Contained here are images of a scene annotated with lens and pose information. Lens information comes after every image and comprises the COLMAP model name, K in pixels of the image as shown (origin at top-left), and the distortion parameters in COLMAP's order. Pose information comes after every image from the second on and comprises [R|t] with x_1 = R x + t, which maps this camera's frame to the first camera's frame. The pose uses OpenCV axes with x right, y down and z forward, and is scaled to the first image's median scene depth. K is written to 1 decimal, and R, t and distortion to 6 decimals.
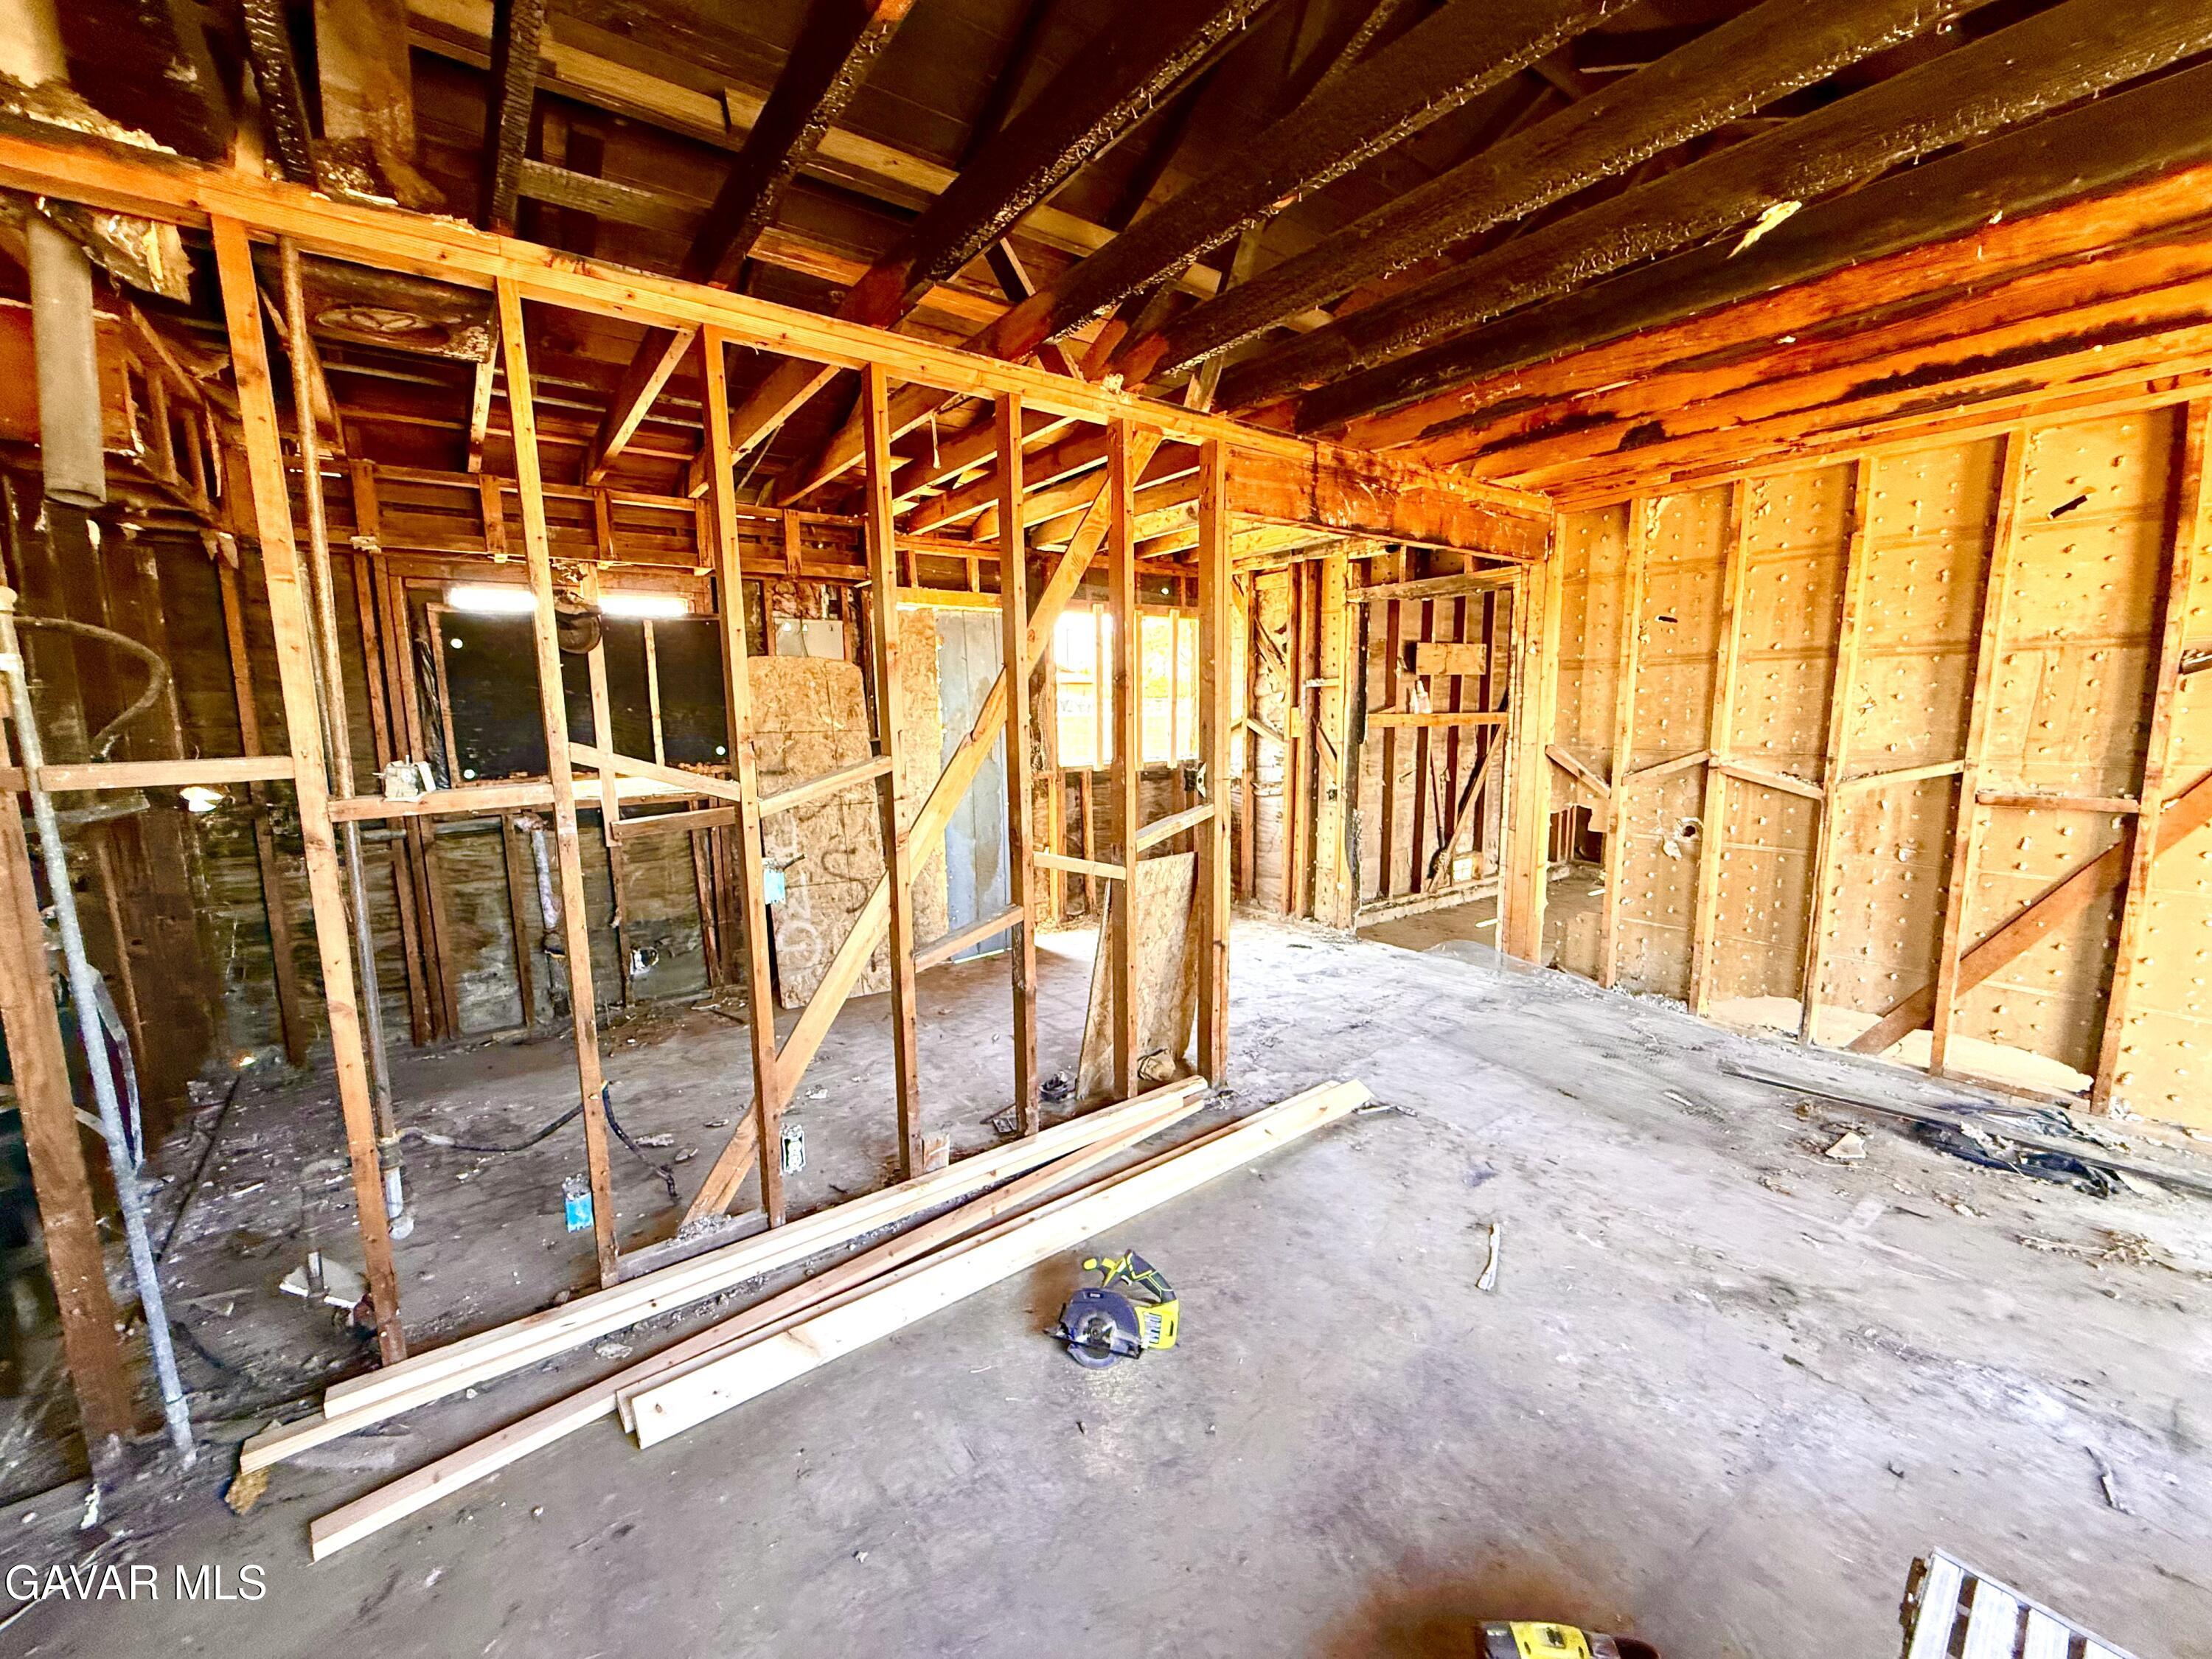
lens RADIAL K [[880.6, 0, 1096.4], [0, 880.6, 830.2], [0, 0, 1]] dist [-0.000215, -0.000138]
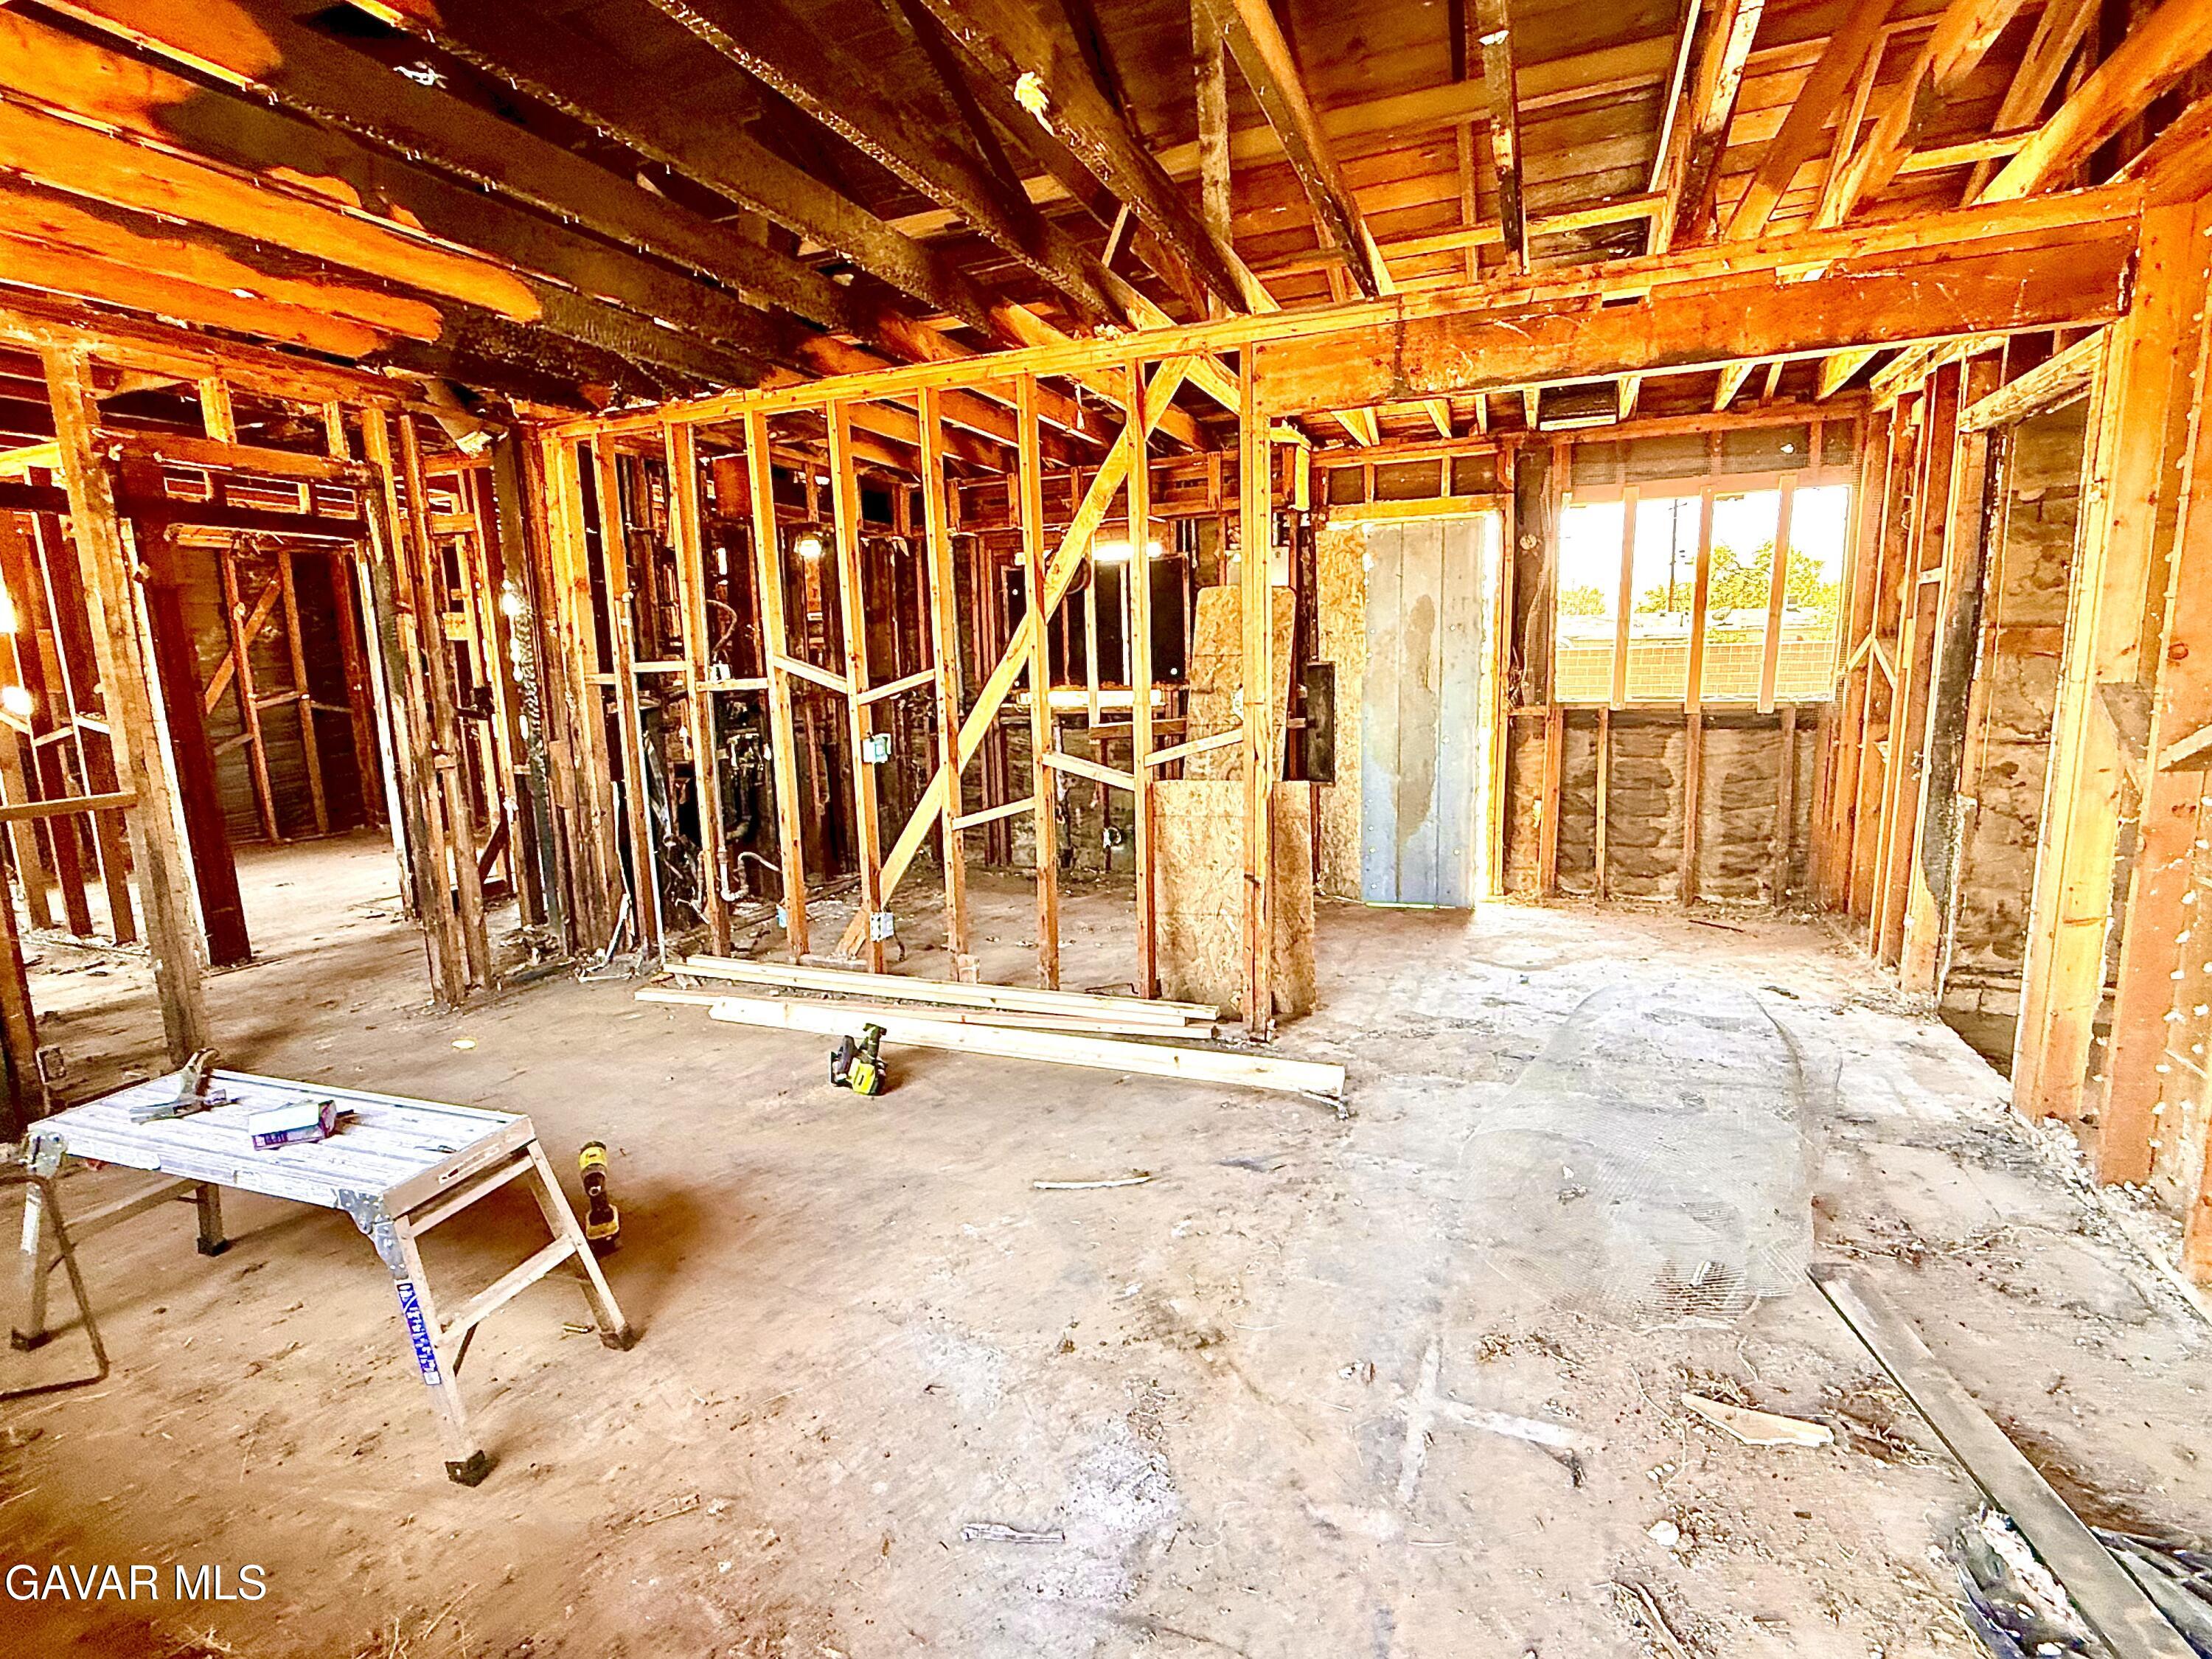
lens RADIAL K [[1059.1, 0, 1097.3], [0, 1059.1, 822.7], [0, 0, 1]] dist [-0.000189, -0.000279]
pose [[0.511171, 0.135261, -0.848769, 0.995559], [-0.104412, 0.989997, 0.094885, -0.019600], [0.853113, 0.040119, 0.520181, 0.264177]]
